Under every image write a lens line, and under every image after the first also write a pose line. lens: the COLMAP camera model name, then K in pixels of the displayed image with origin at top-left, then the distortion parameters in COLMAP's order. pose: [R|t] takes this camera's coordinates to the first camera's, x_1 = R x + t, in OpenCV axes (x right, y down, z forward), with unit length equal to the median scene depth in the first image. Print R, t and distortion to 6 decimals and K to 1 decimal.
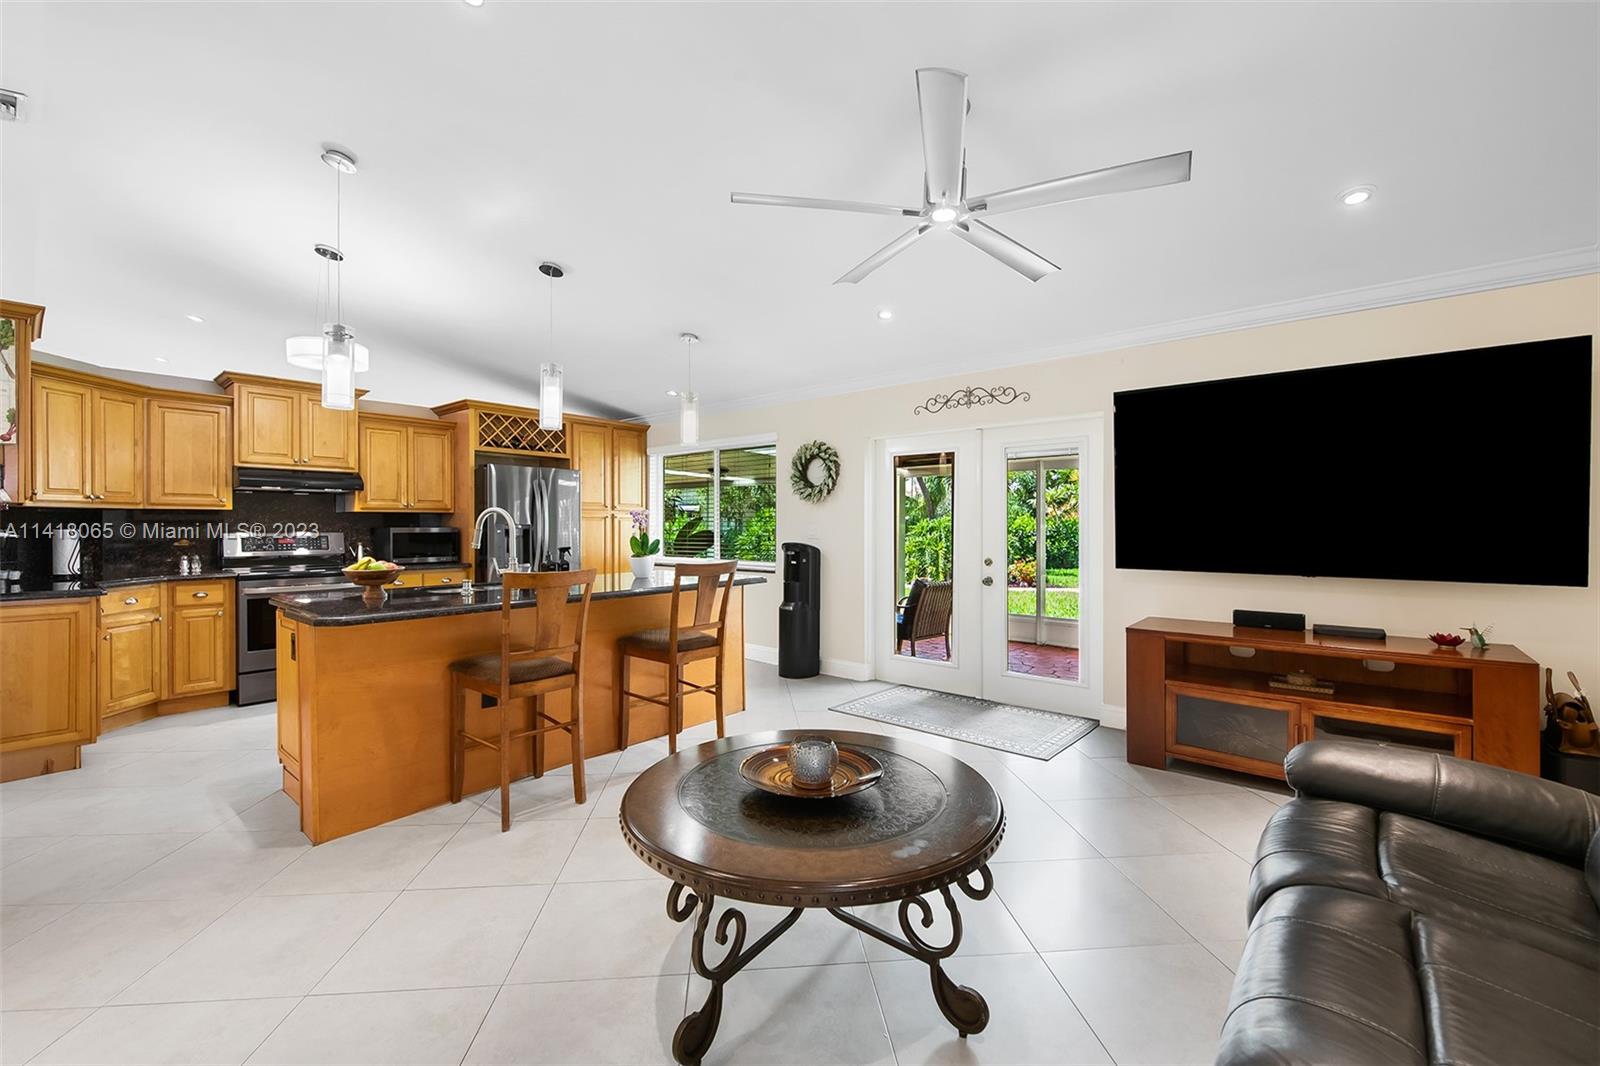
lens RADIAL K [[658.4, 0, 808.6], [0, 658.4, 525.1], [0, 0, 1]] dist [0.000422, -0.000020]
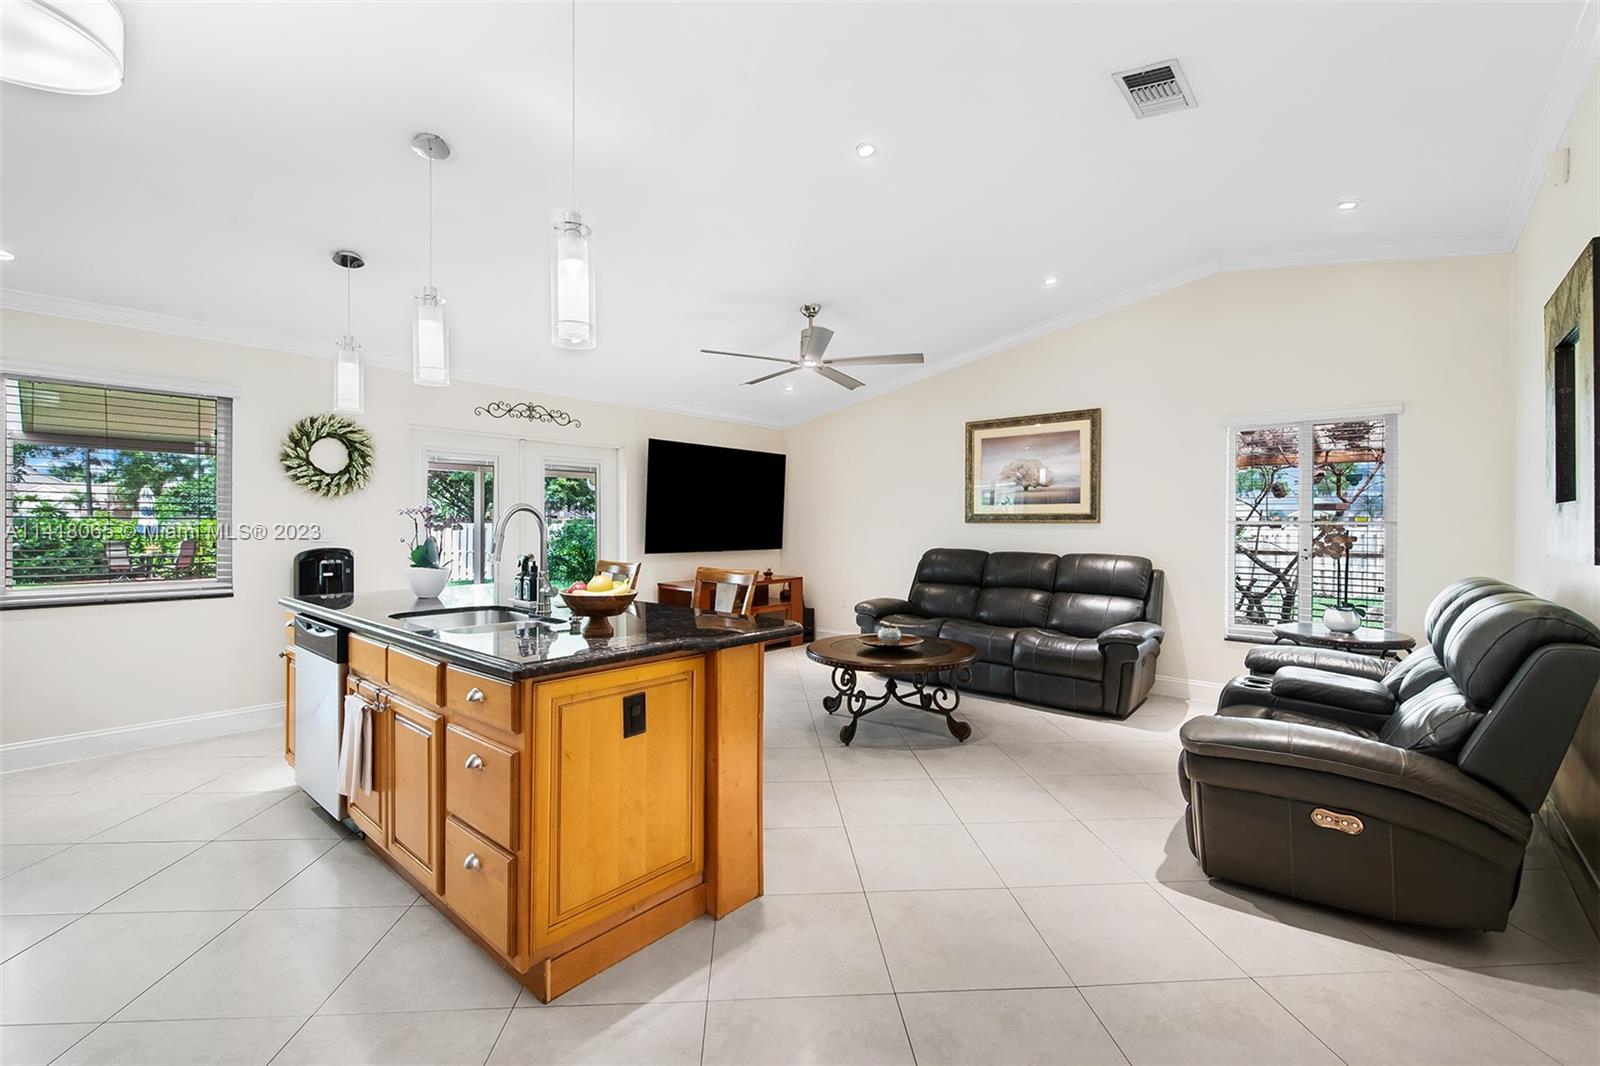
lens RADIAL K [[658.4, 0, 808.6], [0, 658.4, 525.1], [0, 0, 1]] dist [0.000422, -0.000020]
pose [[0.022207, -0.000223, 0.999753, -0.754150], [-0.005798, 0.999983, 0.000352, -0.003726], [-0.999737, -0.005805, 0.022205, 0.435871]]
